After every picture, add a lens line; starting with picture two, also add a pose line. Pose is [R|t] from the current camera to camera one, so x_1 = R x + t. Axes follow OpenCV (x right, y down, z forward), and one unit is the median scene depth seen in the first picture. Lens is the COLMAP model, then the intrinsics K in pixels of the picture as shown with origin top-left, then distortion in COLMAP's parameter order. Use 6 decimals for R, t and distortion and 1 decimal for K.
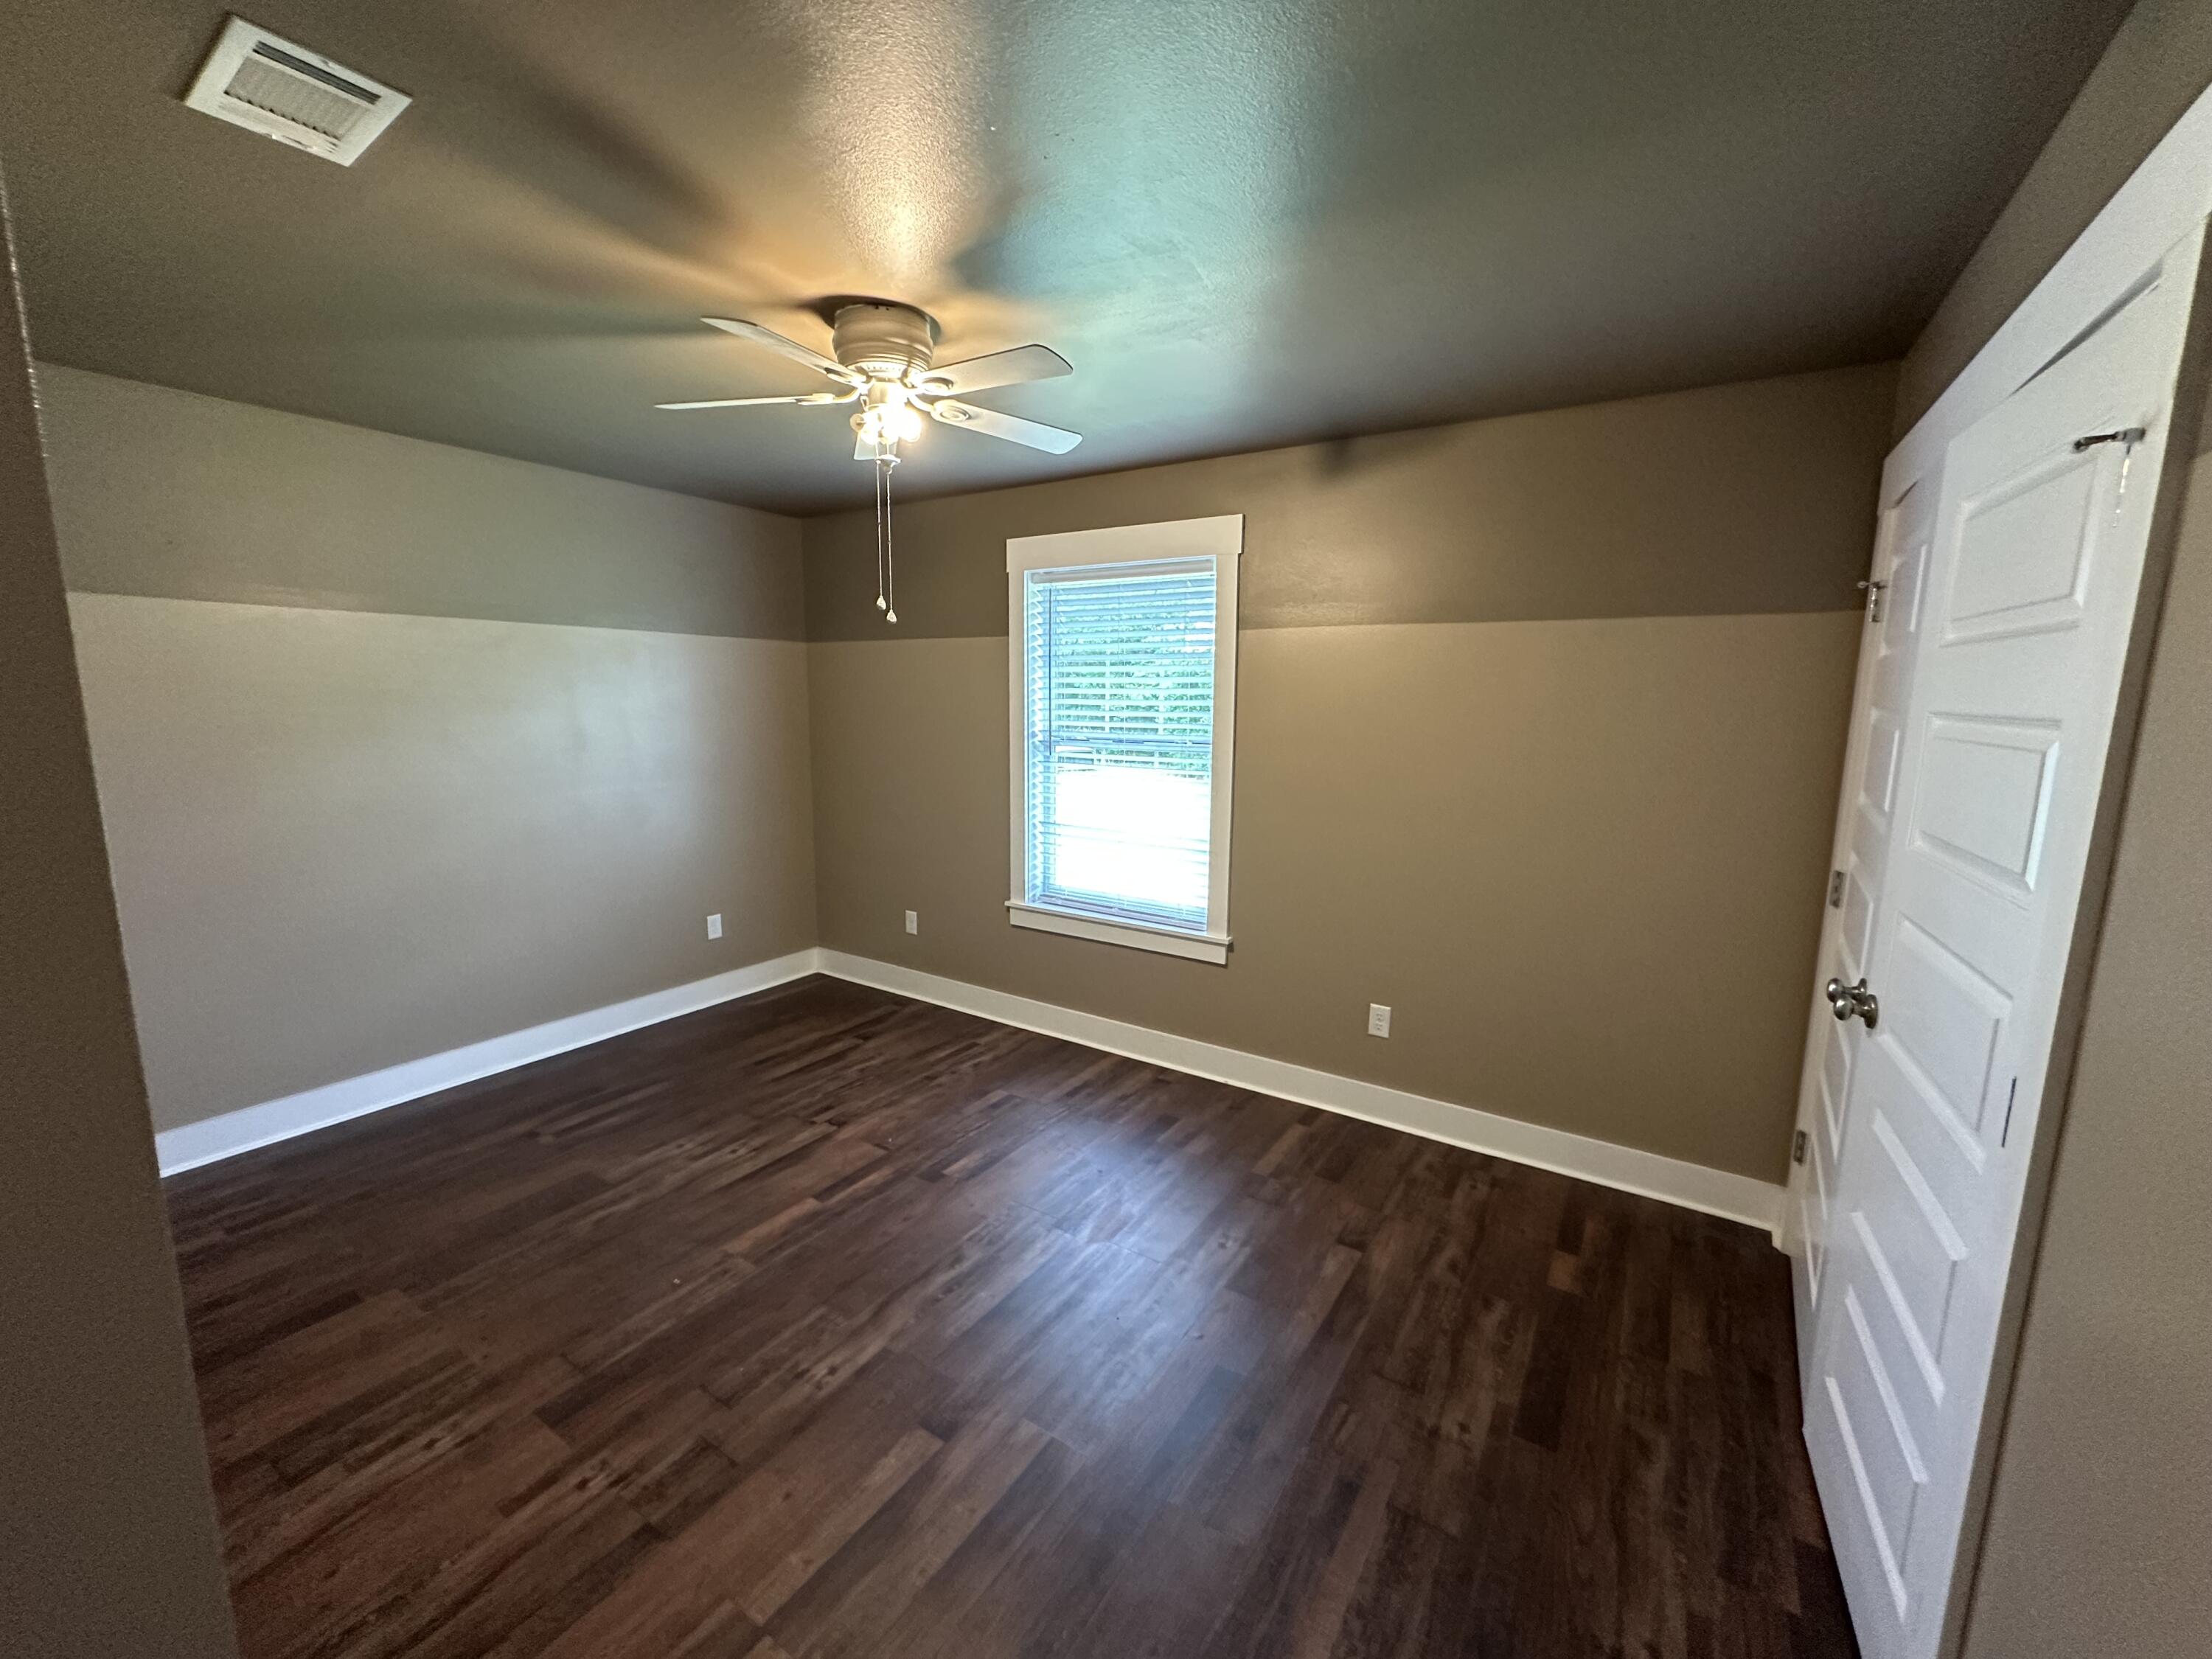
lens RADIAL K [[873.4, 0, 1104.1], [0, 873.4, 830.3], [0, 0, 1]] dist [-0.006397, 0.000484]
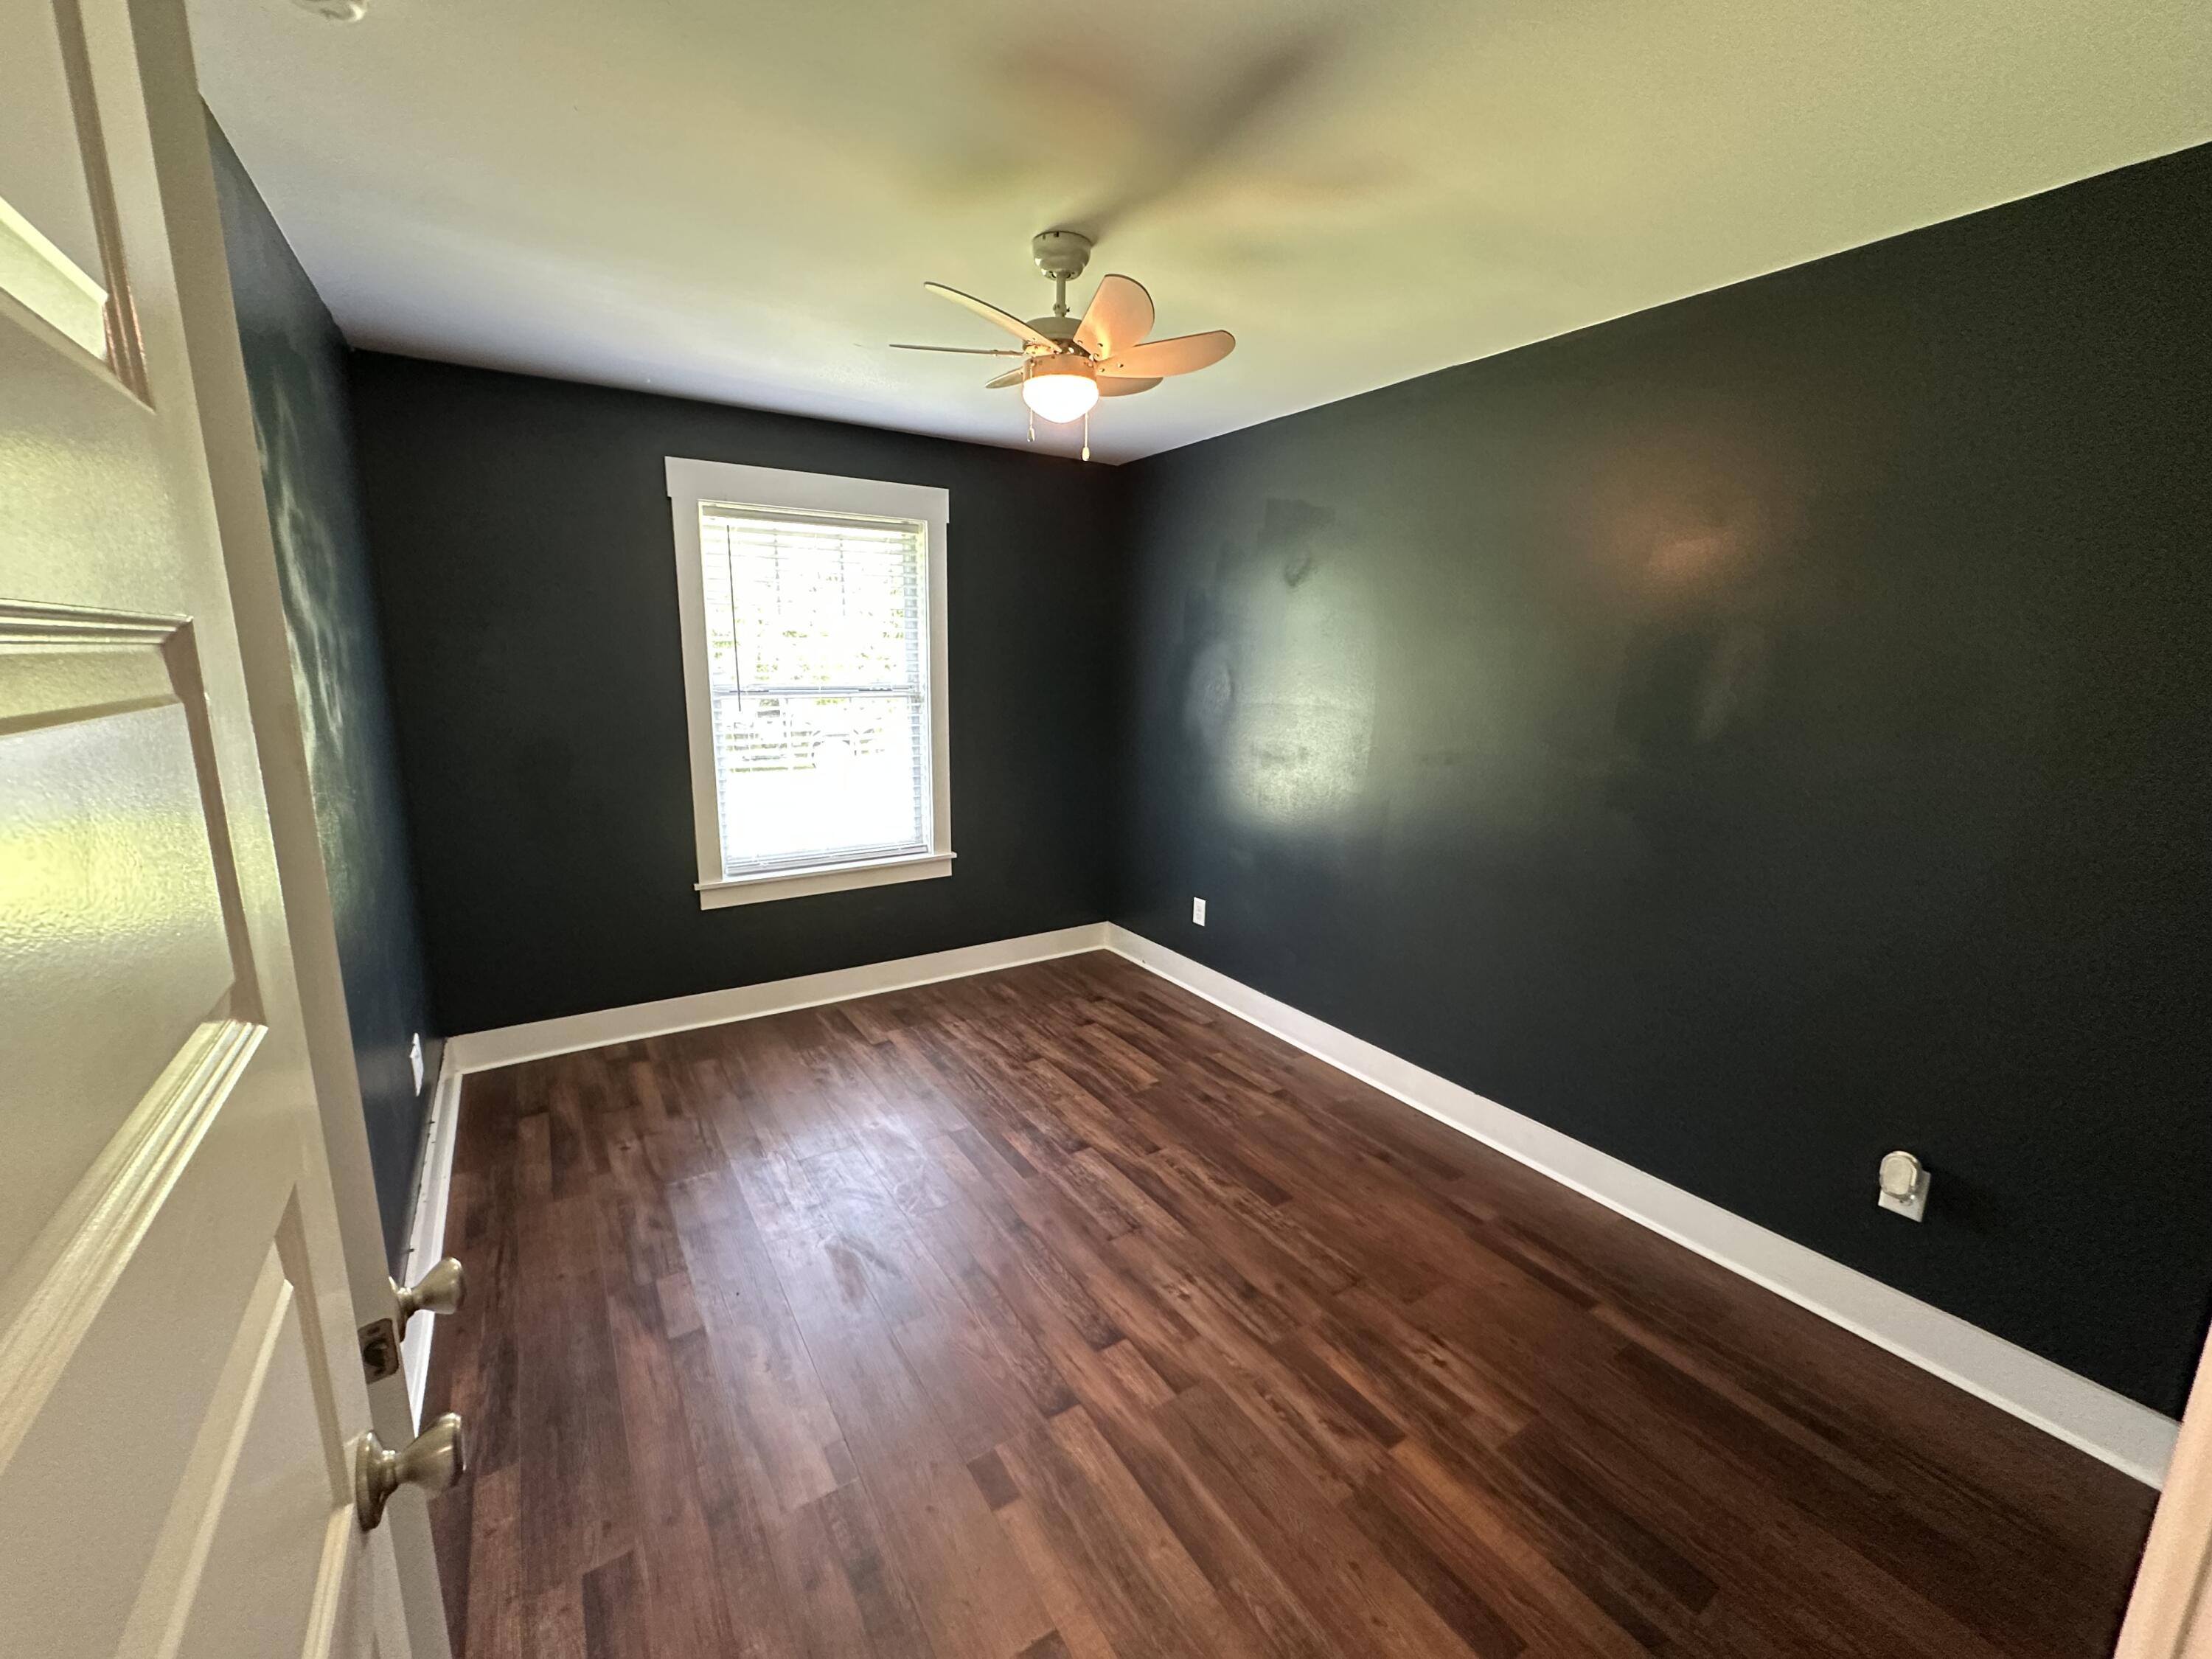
lens RADIAL K [[873.4, 0, 1104.1], [0, 873.4, 830.3], [0, 0, 1]] dist [-0.006397, 0.000484]
pose [[0.428011, -0.184958, 0.884645, -1.174253], [0.136092, 0.980864, 0.139231, -0.062266], [-0.893468, 0.060801, 0.444992, 0.425903]]
